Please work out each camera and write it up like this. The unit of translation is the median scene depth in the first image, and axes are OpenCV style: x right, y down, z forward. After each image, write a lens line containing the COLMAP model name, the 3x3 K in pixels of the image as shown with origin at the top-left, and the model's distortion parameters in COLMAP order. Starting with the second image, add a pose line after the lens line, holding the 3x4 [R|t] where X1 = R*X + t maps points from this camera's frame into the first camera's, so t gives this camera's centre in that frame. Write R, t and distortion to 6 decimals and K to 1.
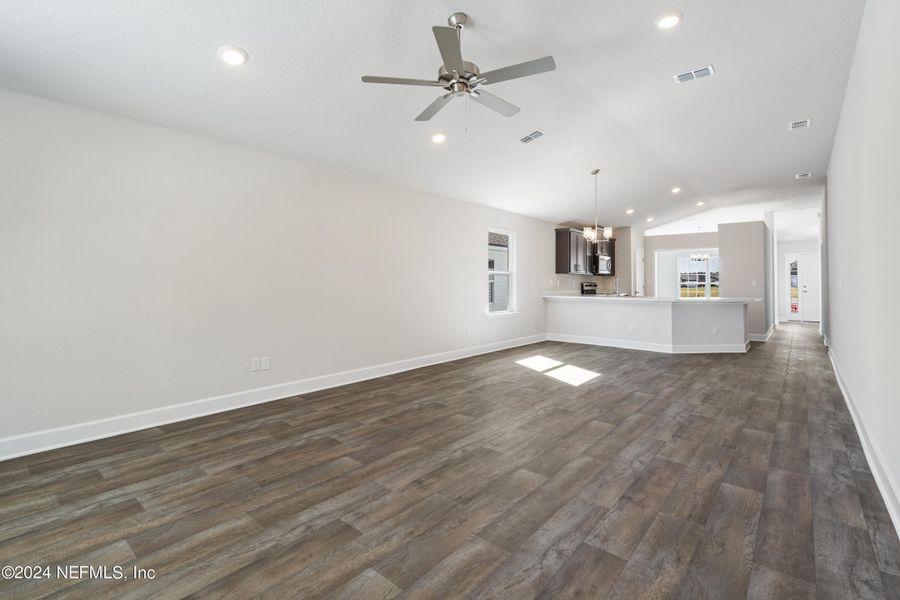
lens RADIAL K [[415.1, 0, 449.8], [0, 415.1, 319.9], [0, 0, 1]] dist [0.001248, 0.001381]
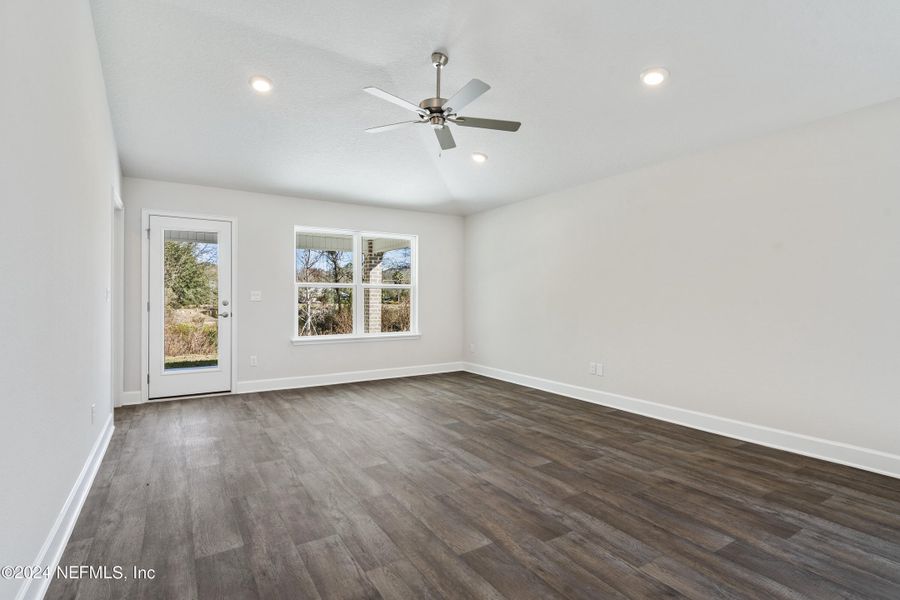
lens RADIAL K [[419.4, 0, 450.0], [0, 419.4, 300.0], [0, 0, 1]] dist [-0.000118, 0.000266]
pose [[-0.281616, -0.002956, -0.959523, 0.777761], [-0.087854, 0.995874, 0.022717, -0.077150], [0.955497, 0.090696, -0.280714, 0.921189]]
